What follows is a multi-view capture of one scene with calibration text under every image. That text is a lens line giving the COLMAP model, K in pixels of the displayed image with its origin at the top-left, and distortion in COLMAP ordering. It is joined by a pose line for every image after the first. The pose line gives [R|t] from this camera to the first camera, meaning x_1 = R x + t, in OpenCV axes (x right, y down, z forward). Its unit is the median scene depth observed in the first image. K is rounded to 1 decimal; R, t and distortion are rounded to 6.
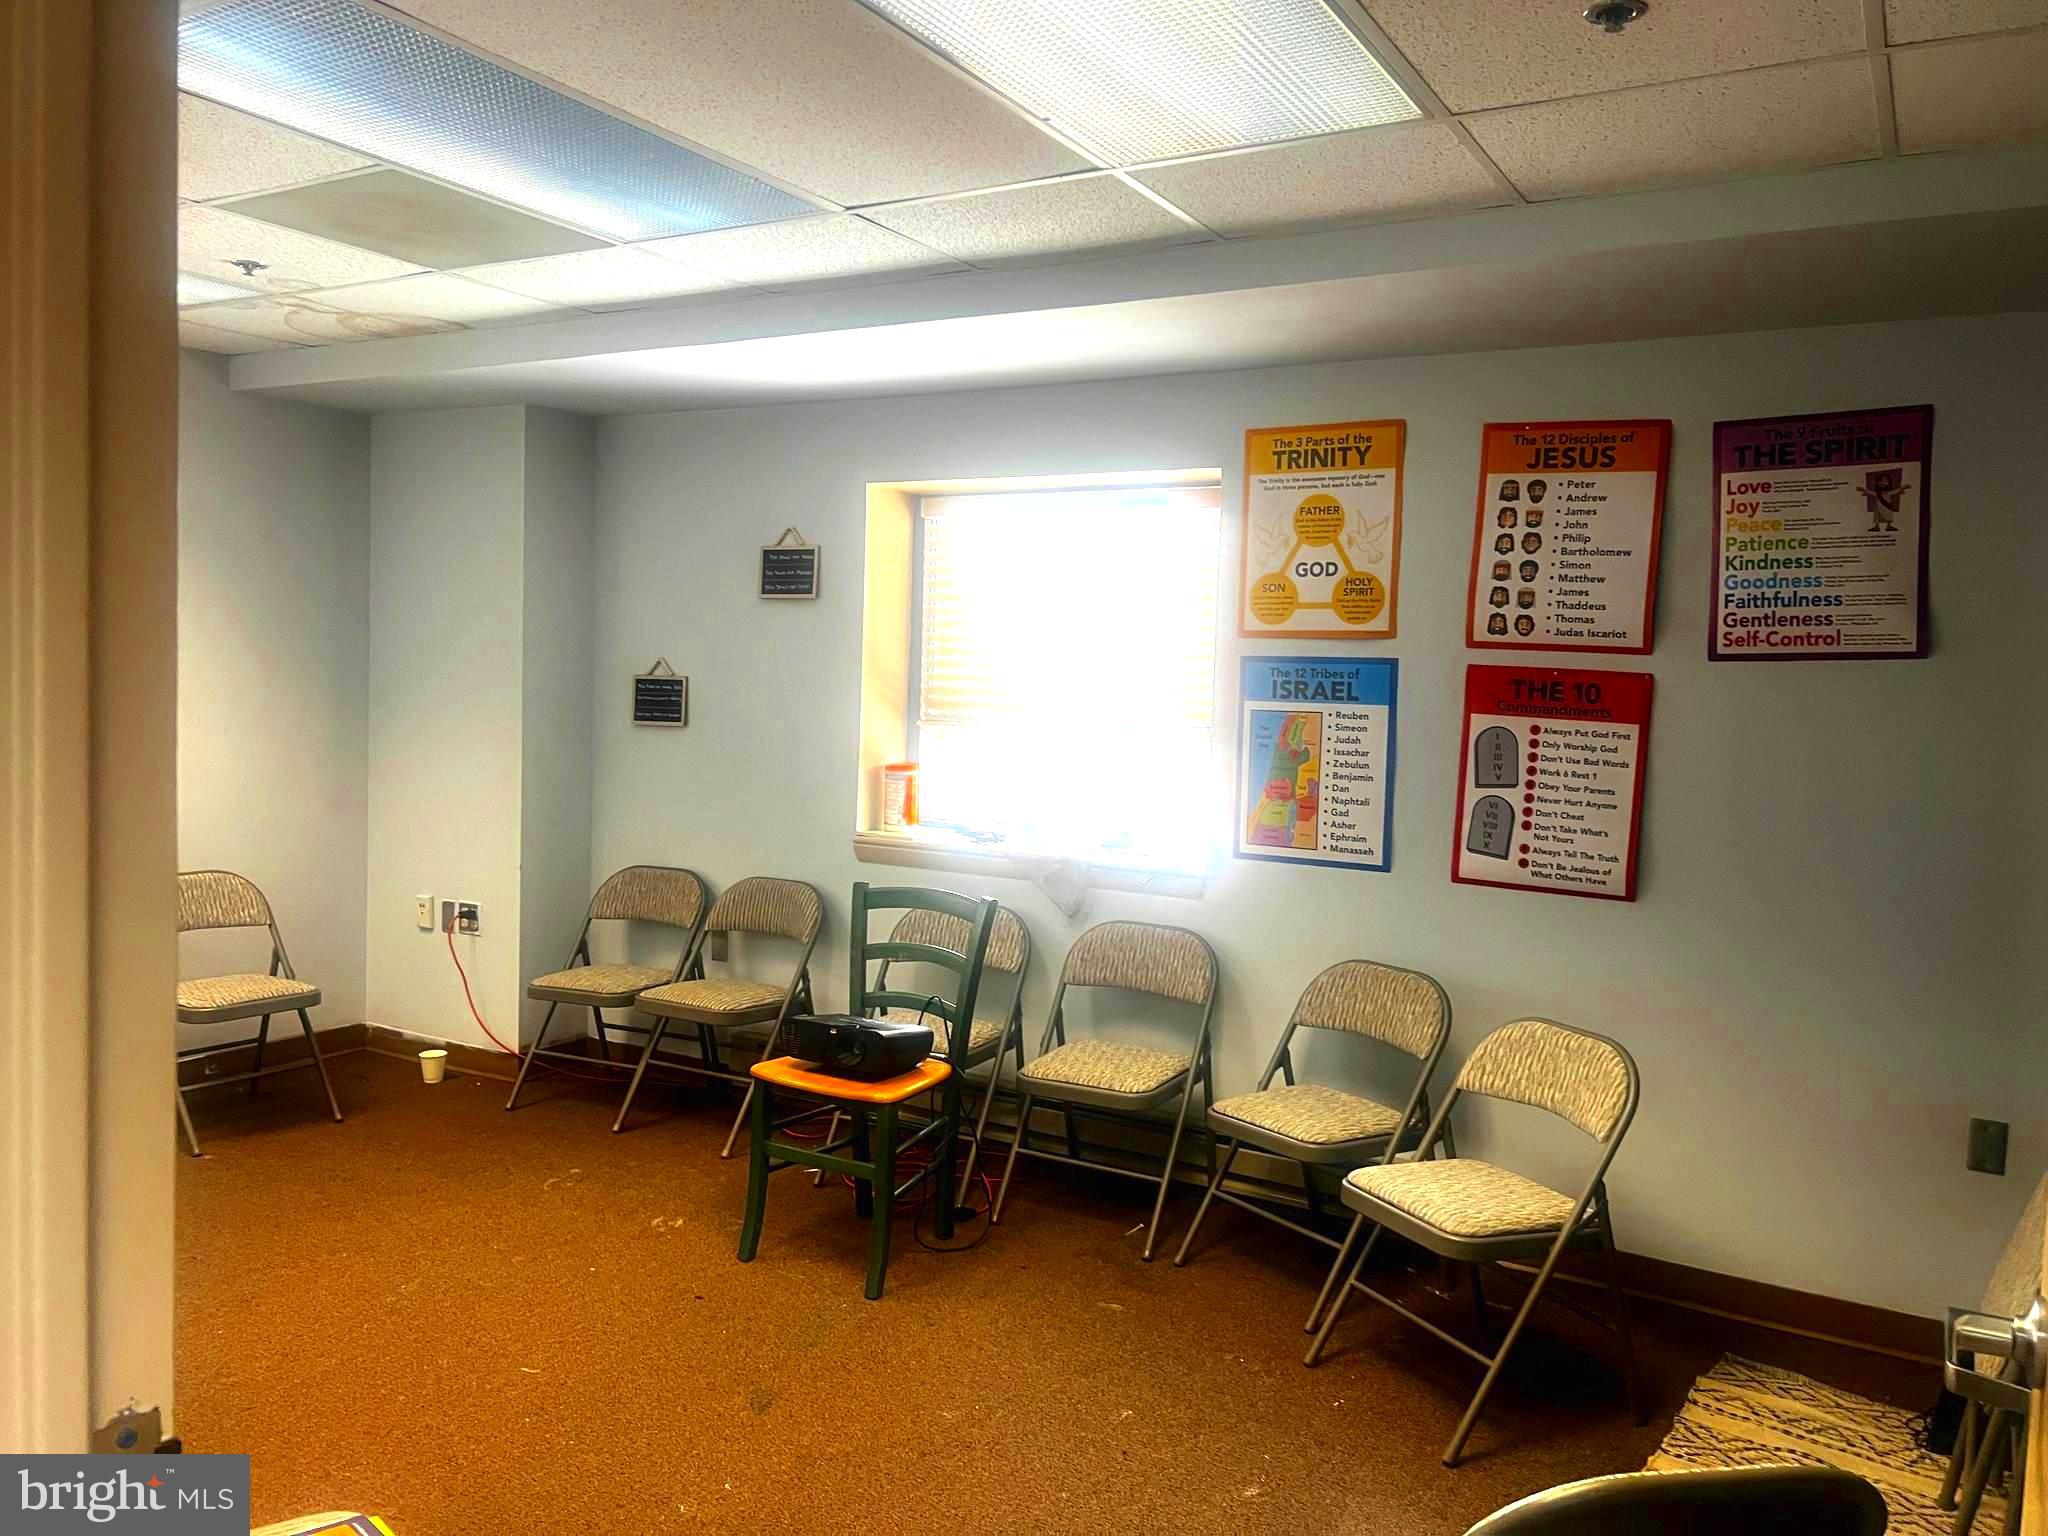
lens RADIAL K [[1542.2, 0, 1014.7], [0, 1542.2, 774.2], [0, 0, 1]] dist [0.083908, -0.116621]
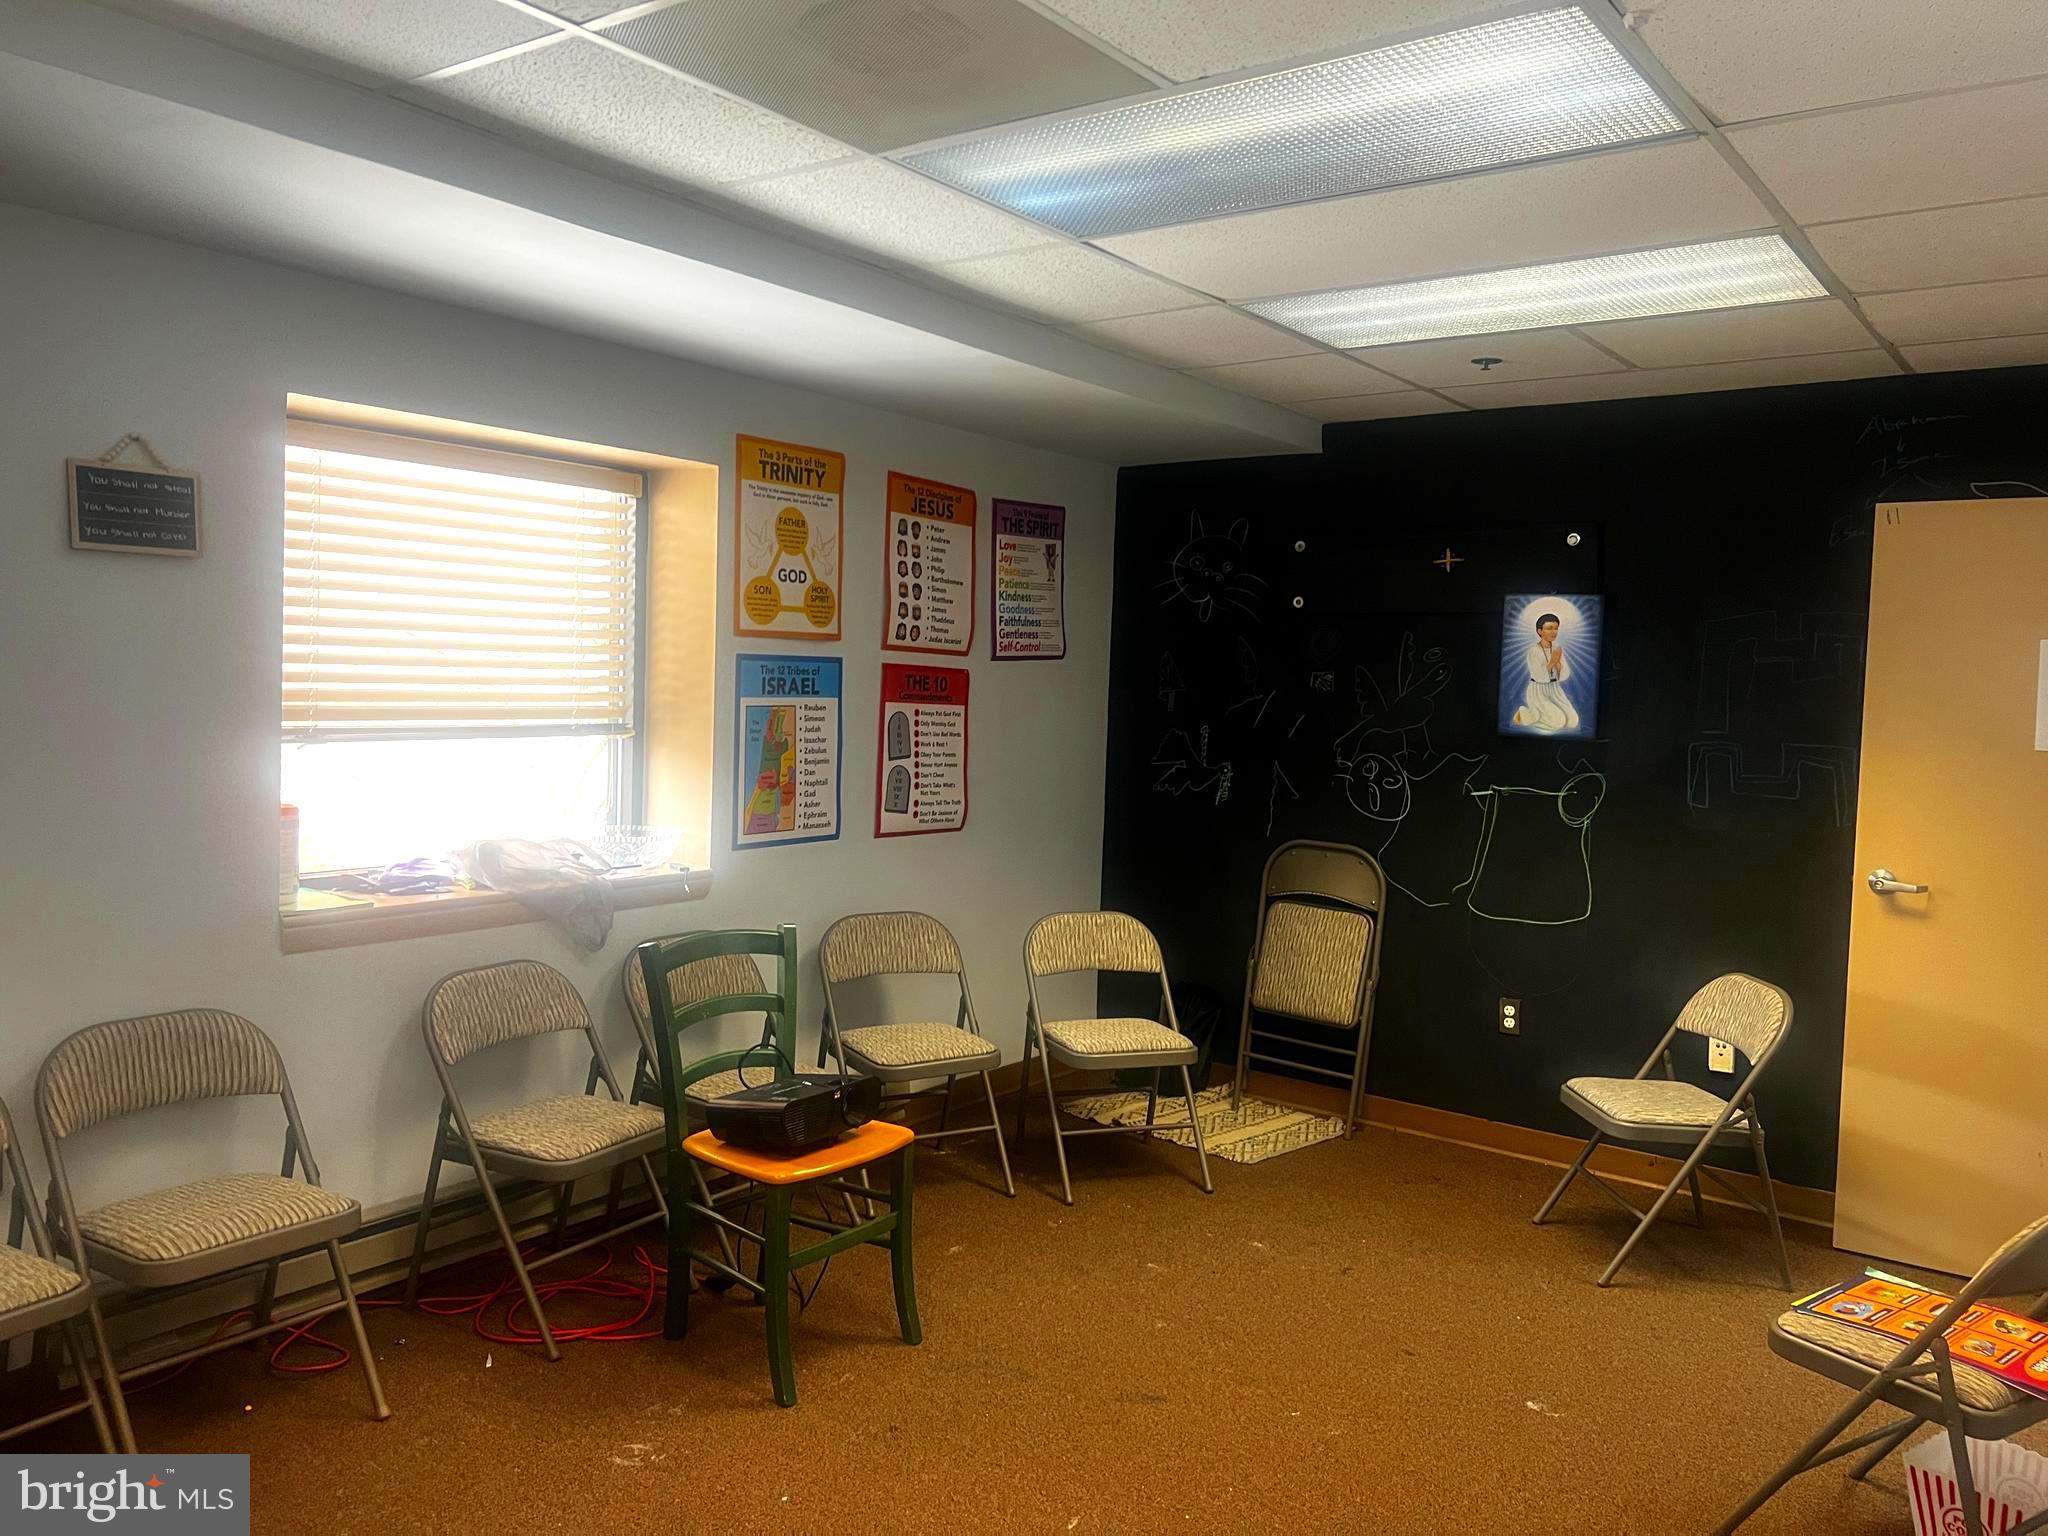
lens RADIAL K [[1542.2, 0, 1014.7], [0, 1542.2, 774.2], [0, 0, 1]] dist [0.083908, -0.116621]
pose [[0.091088, -0.099878, 0.990822, -0.936089], [0.030661, 0.994767, 0.097457, -0.099322], [-0.995371, 0.021502, 0.093674, 0.780026]]
